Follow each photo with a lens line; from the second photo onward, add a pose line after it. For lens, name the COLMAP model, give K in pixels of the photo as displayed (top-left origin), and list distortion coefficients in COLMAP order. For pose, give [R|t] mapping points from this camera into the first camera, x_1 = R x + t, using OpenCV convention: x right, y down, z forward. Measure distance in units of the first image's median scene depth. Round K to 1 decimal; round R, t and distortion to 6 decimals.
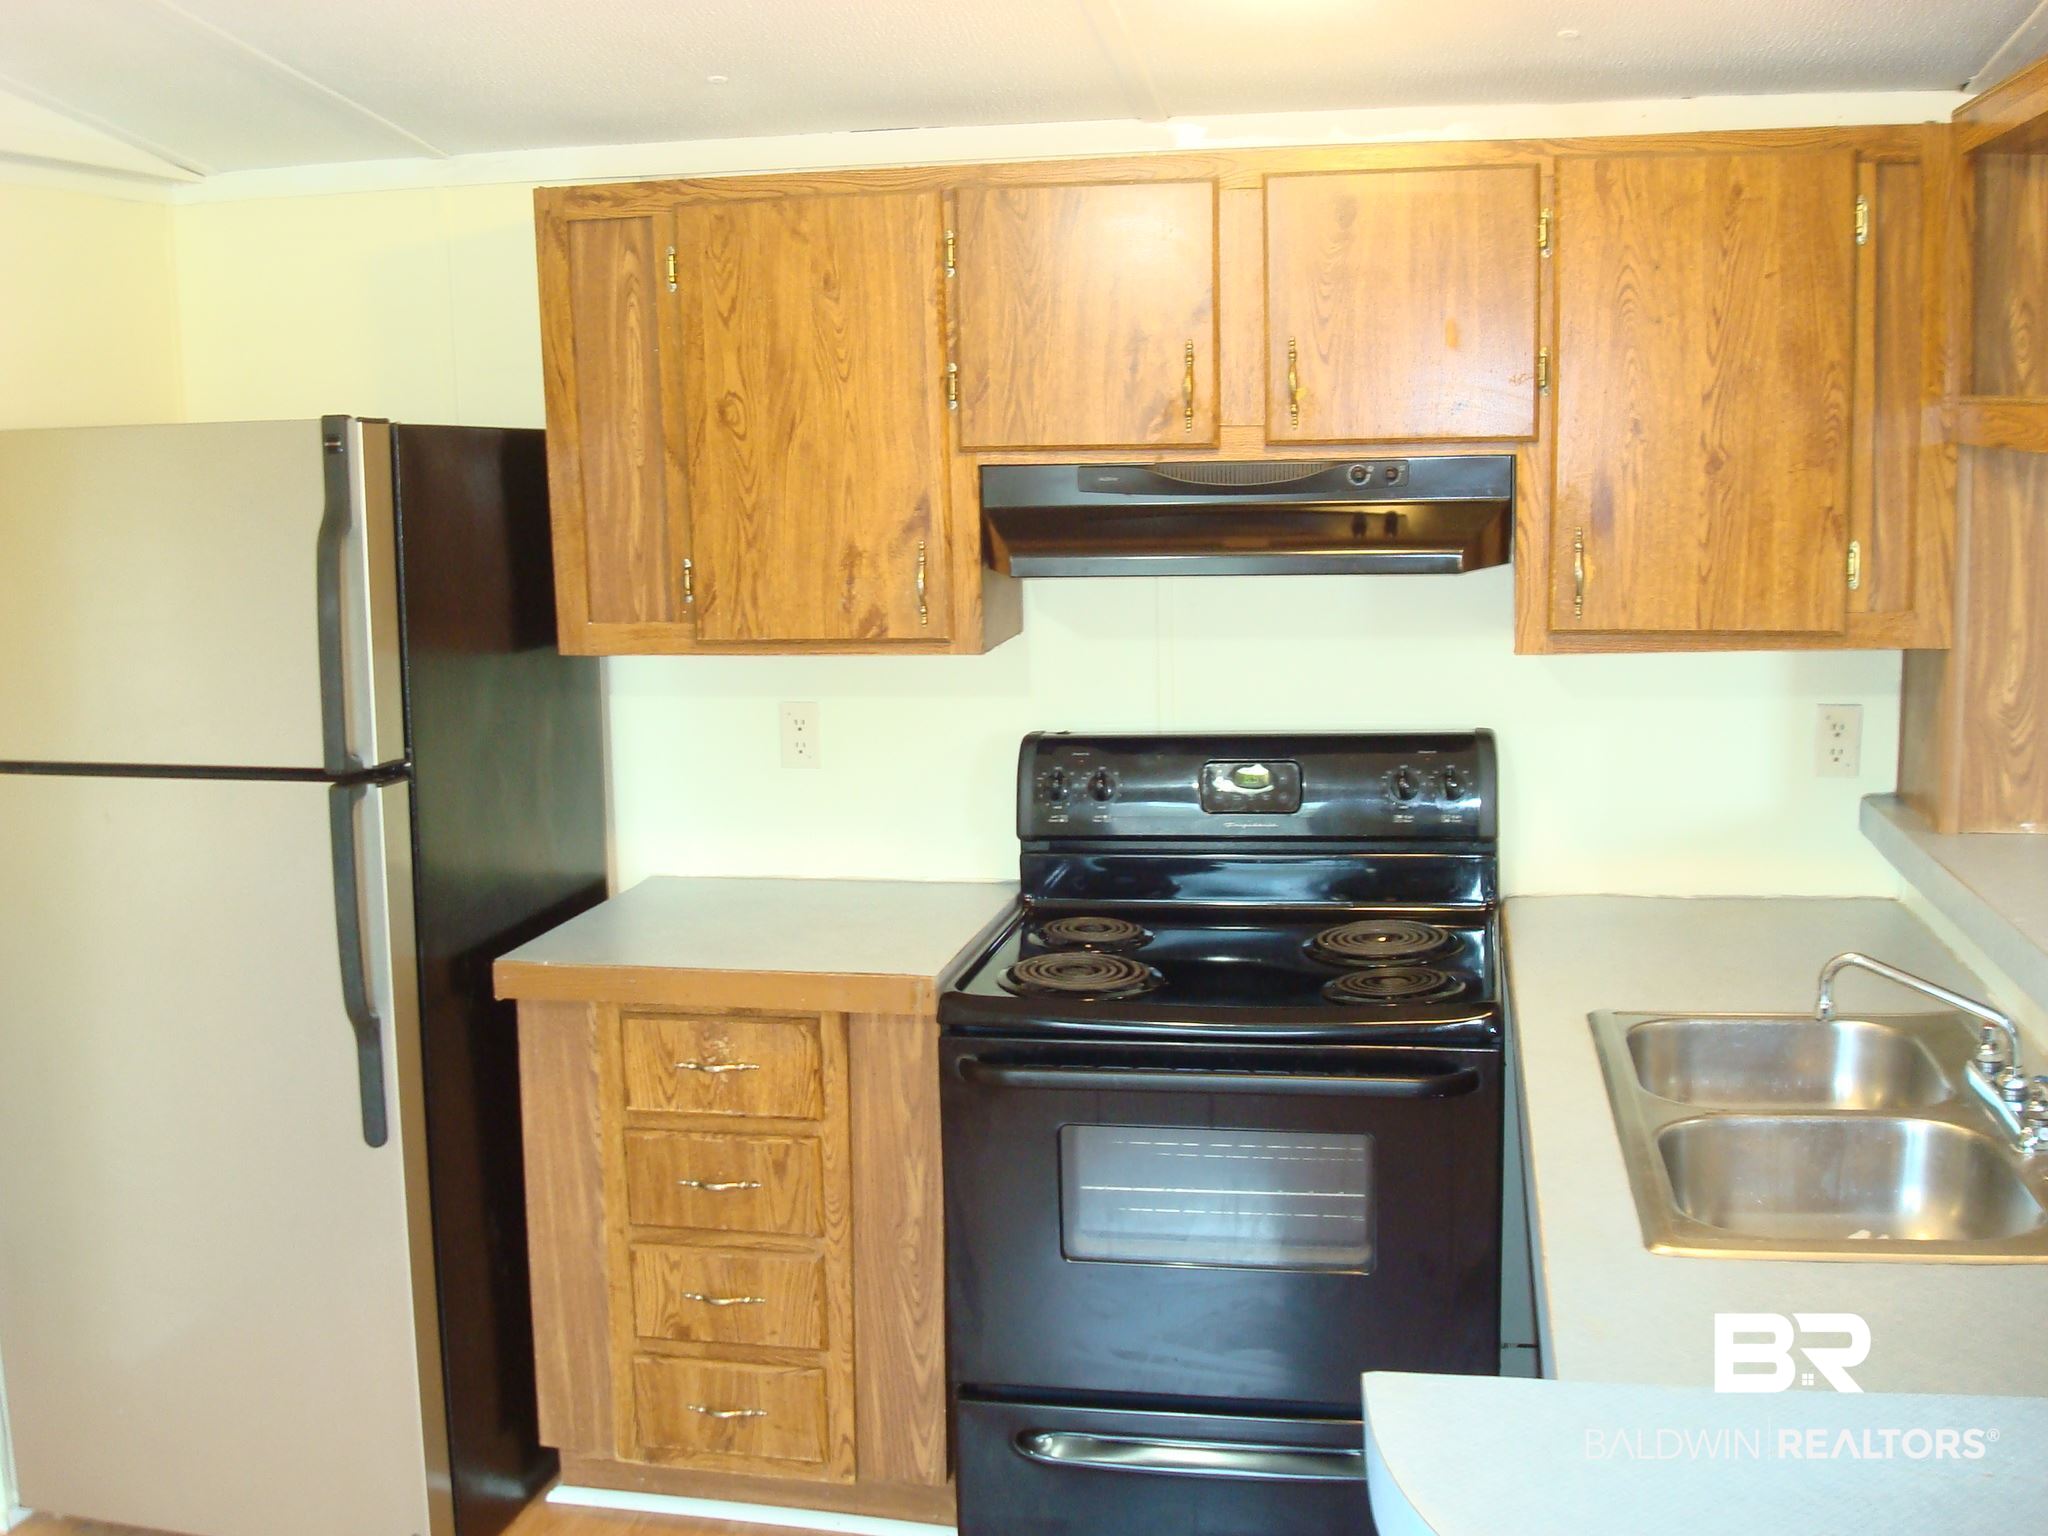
lens RADIAL K [[2135.3, 0, 1047.3], [0, 2135.3, 796.7], [0, 0, 1]] dist [-0.099275, -0.042987]
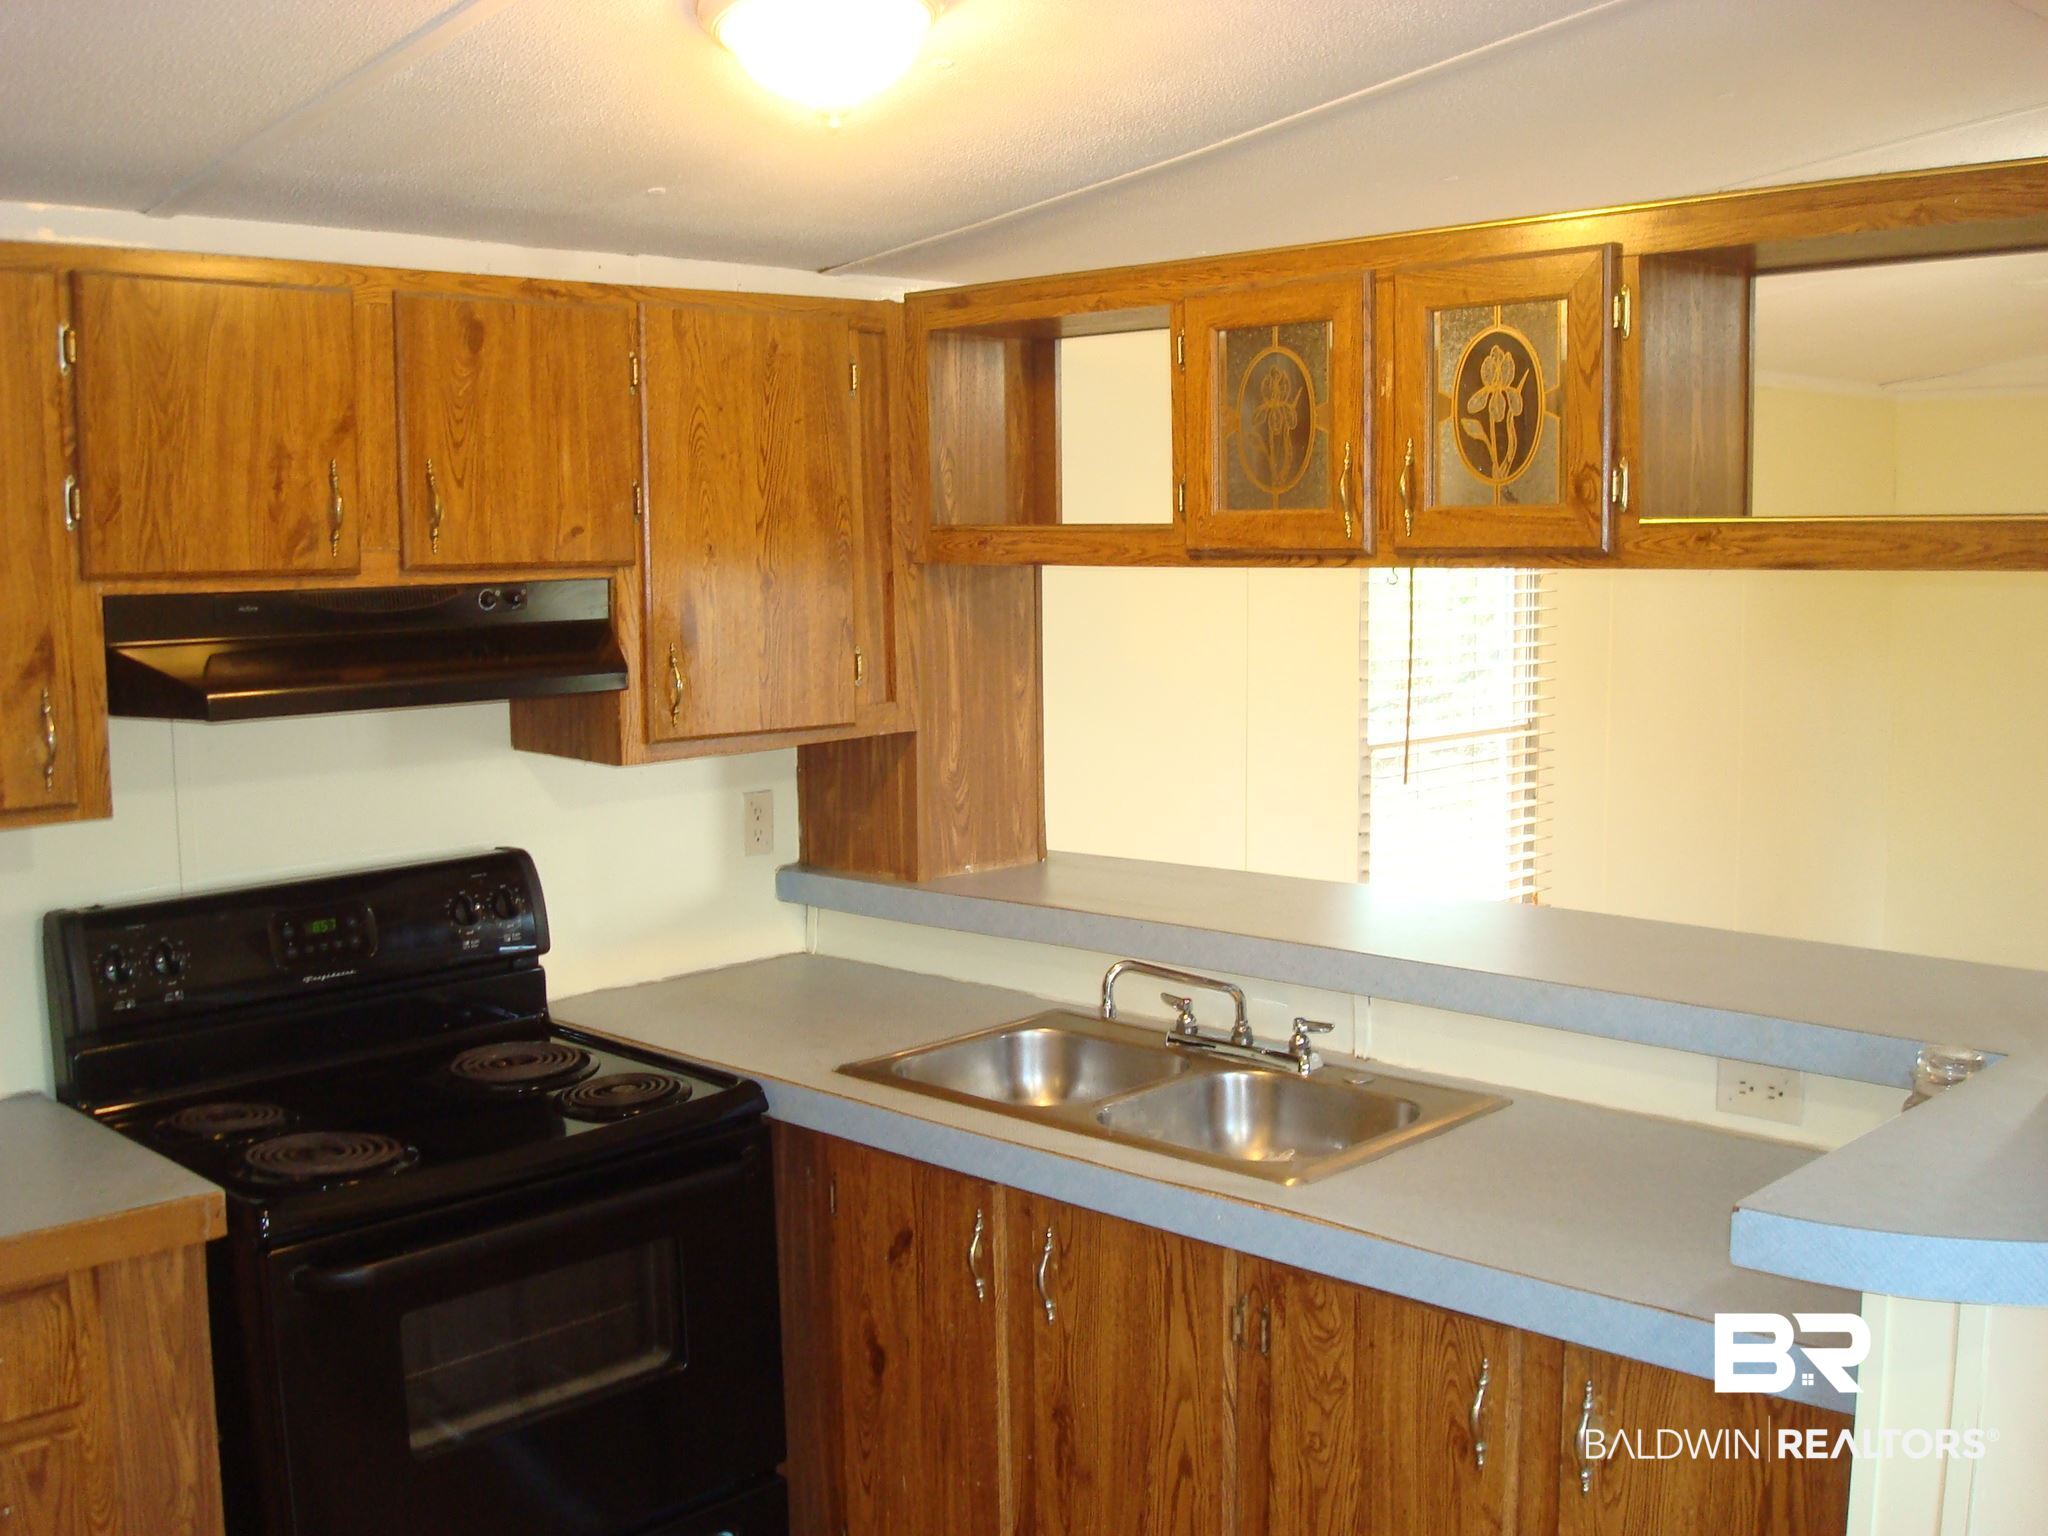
lens RADIAL K [[2121.0, 0, 1030.3], [0, 2121.0, 793.8], [0, 0, 1]] dist [-0.062943, -0.126201]
pose [[0.550884, -0.083823, 0.830362, -0.549786], [0.138138, 0.990378, 0.008332, -0.034490], [-0.823070, 0.110115, 0.557162, 0.251591]]
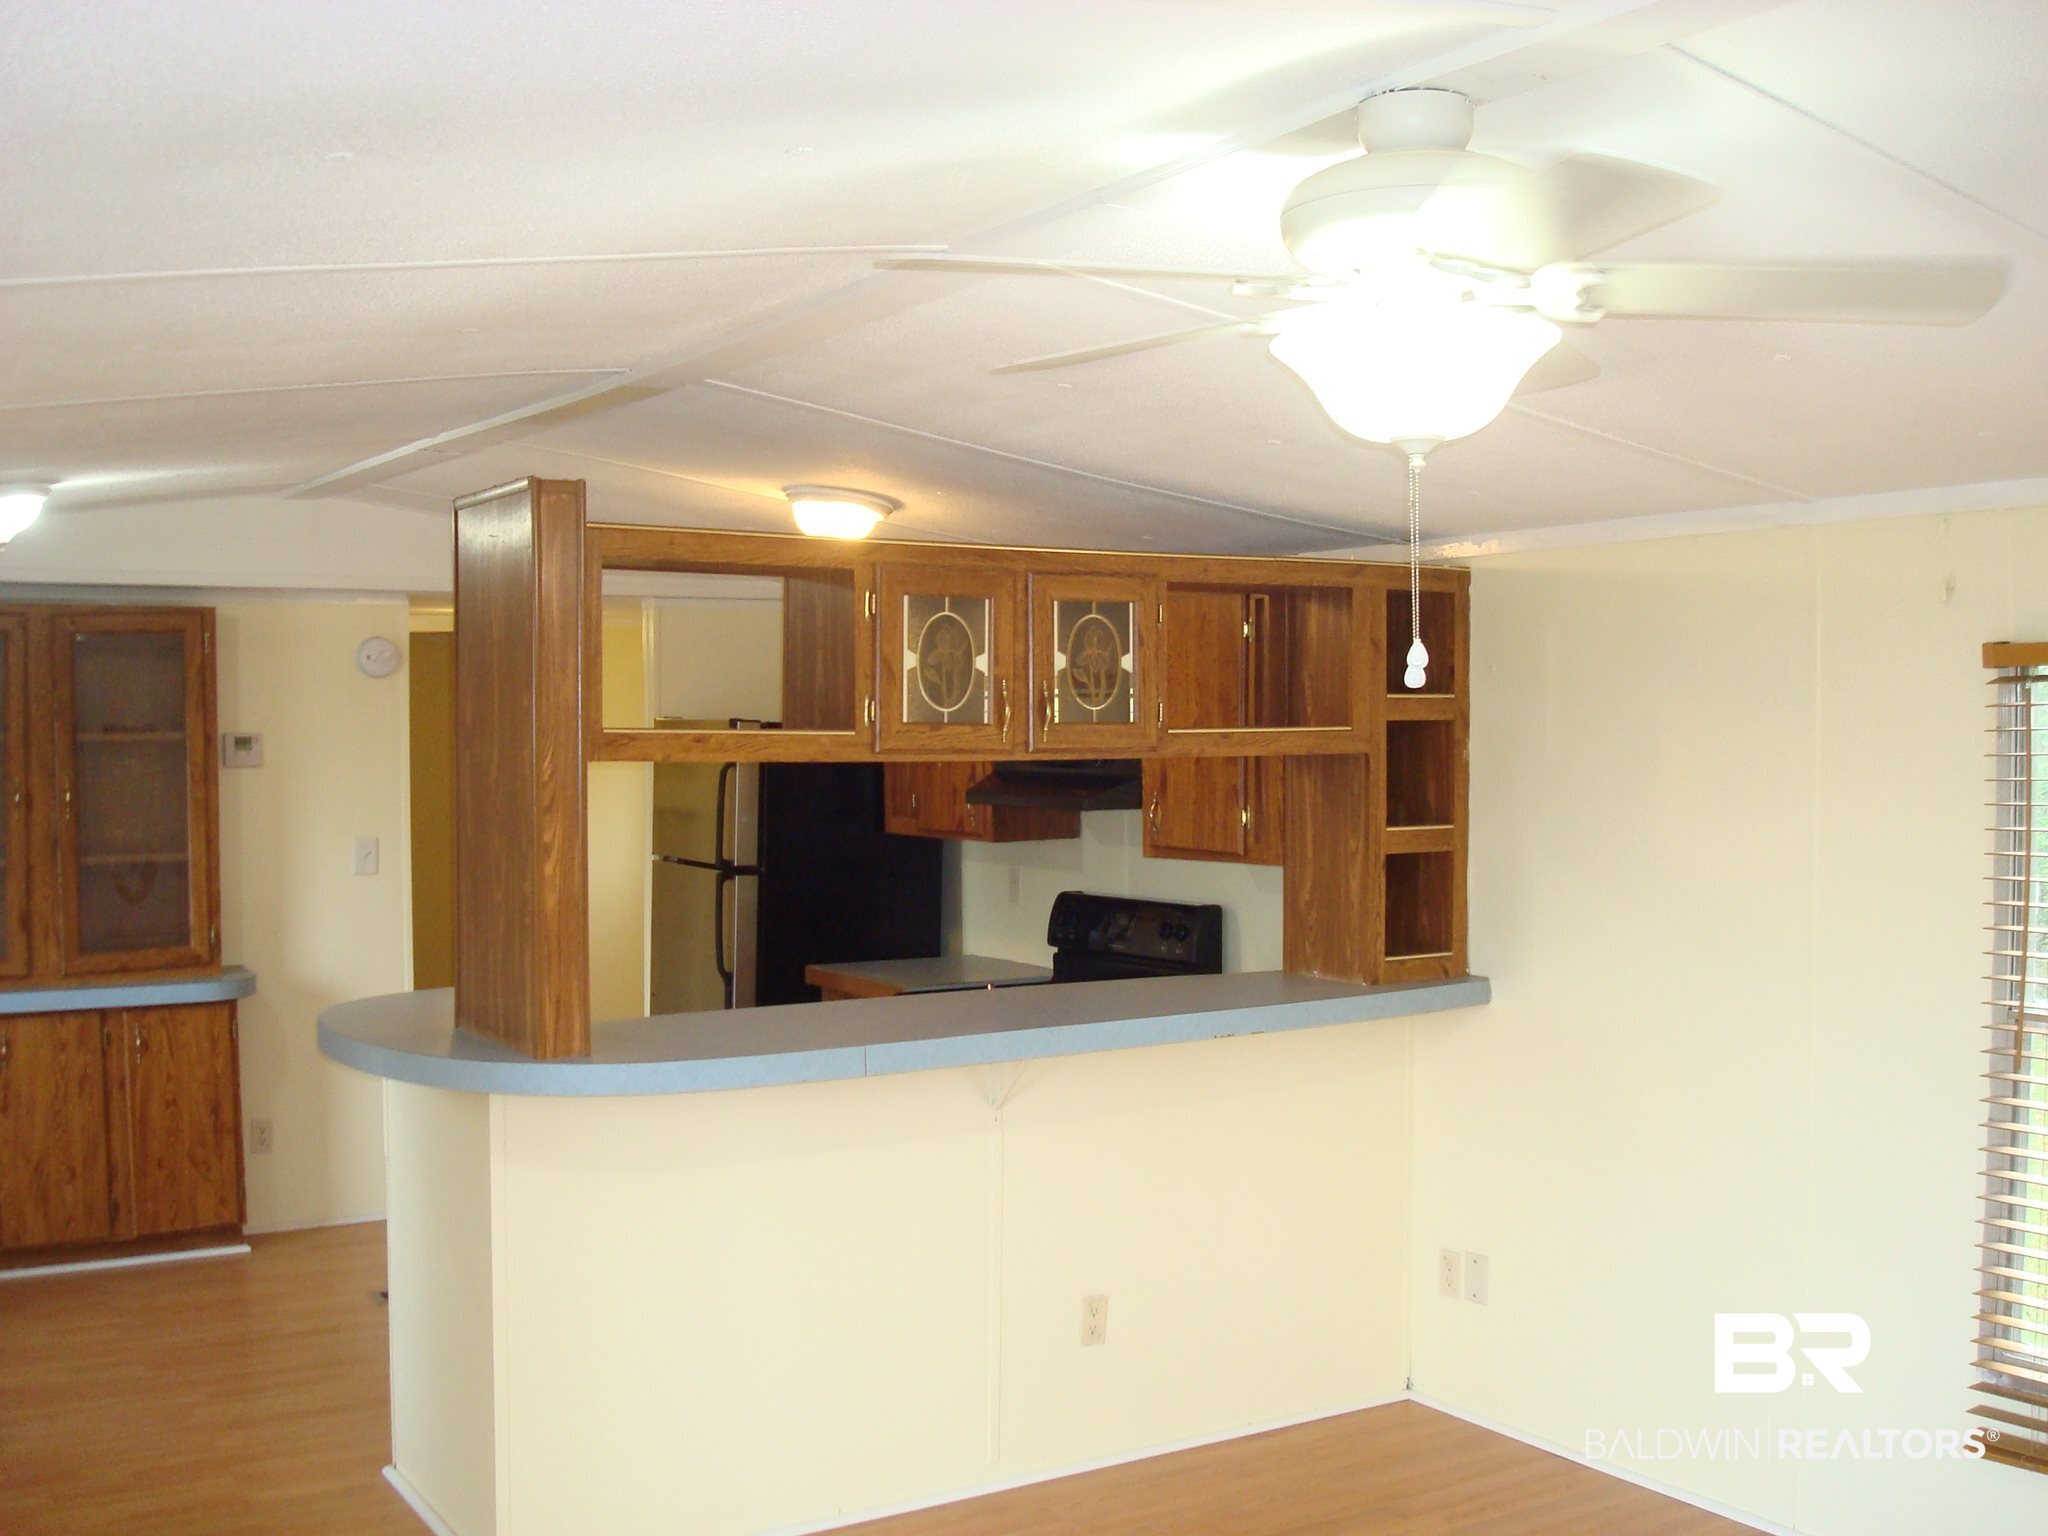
lens RADIAL K [[2152.5, 0, 1046.3], [0, 2152.5, 795.5], [0, 0, 1]] dist [-0.085084, -0.086845]
pose [[0.692807, 0.048999, -0.719457, 1.551322], [-0.138106, 0.988237, -0.065686, 0.016160], [0.707775, 0.144869, 0.691424, -0.393725]]
